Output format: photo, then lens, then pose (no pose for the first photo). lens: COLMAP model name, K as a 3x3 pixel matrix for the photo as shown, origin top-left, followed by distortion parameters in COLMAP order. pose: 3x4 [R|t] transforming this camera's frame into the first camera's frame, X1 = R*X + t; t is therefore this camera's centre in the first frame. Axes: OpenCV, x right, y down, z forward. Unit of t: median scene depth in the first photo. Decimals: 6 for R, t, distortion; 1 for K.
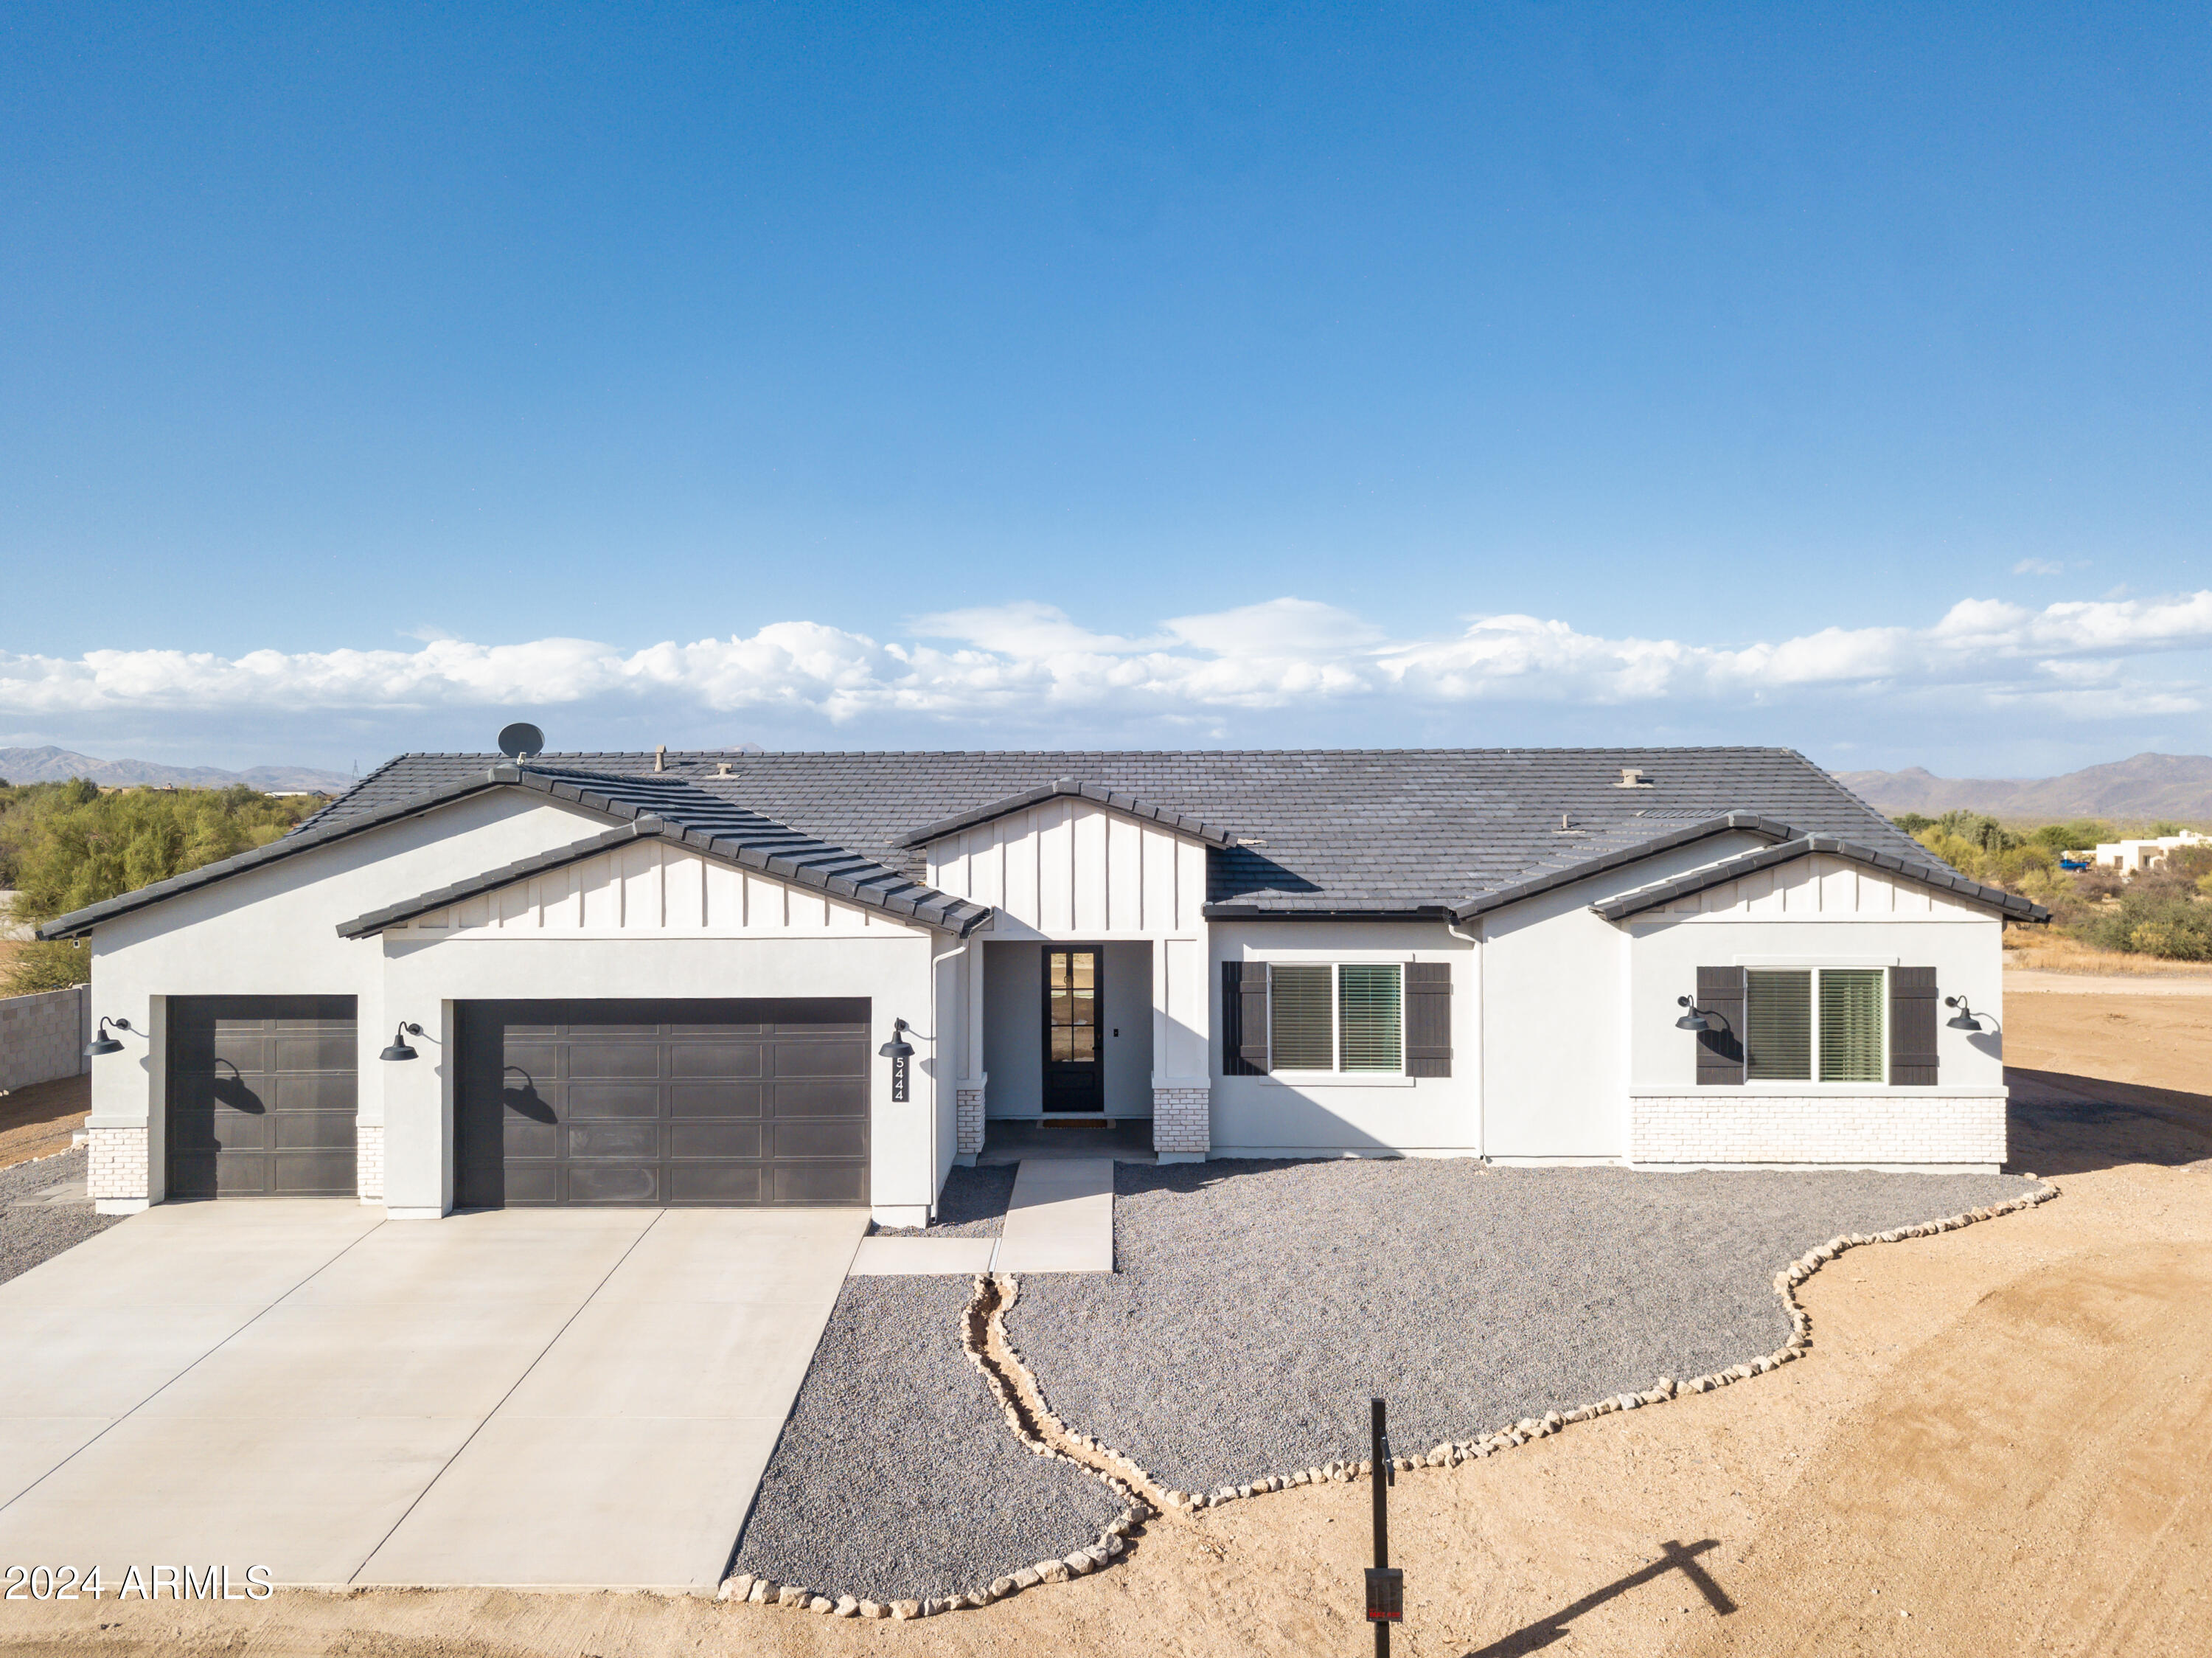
lens RADIAL K [[1801.9, 0, 1106.0], [0, 1801.9, 829.0], [0, 0, 1]] dist [0.009964, 0.037728]
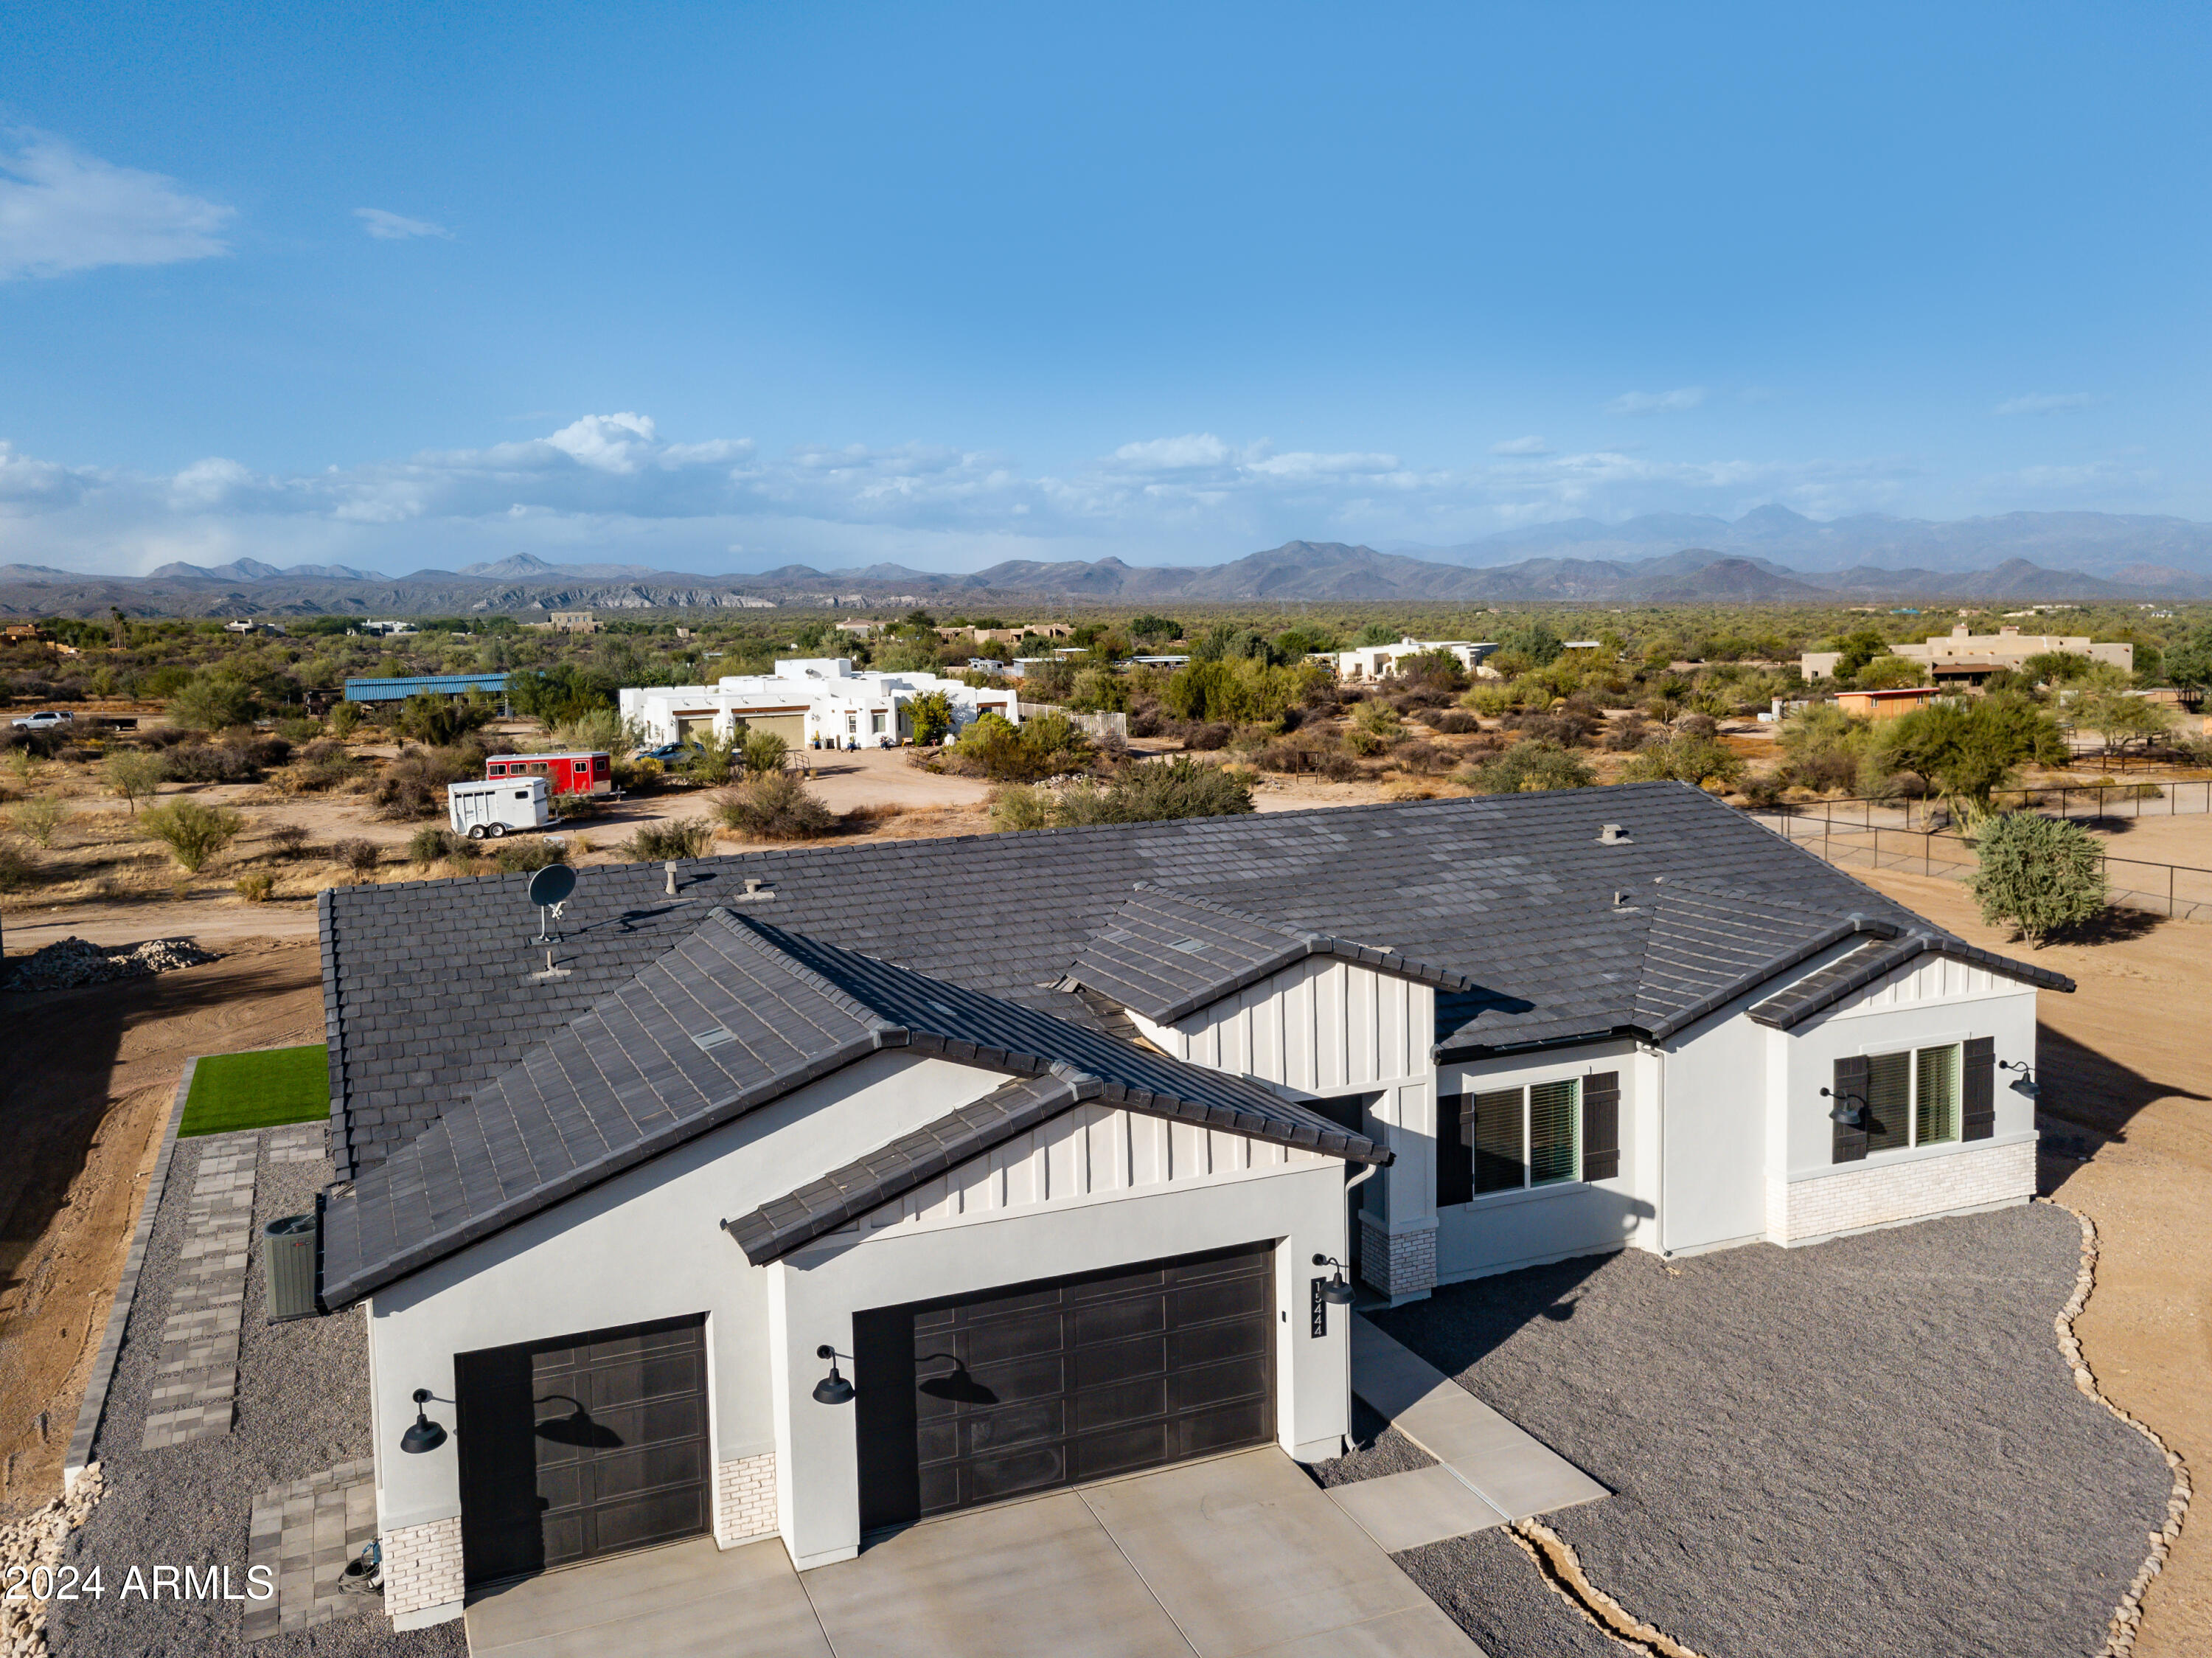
lens RADIAL K [[1801.9, 0, 1106.0], [0, 1801.9, 829.0], [0, 0, 1]] dist [0.009964, 0.037728]
pose [[0.924056, -0.063809, 0.376893, -0.491711], [0.026365, 0.994260, 0.103691, -0.190050], [-0.381346, -0.085879, 0.920435, 0.165043]]
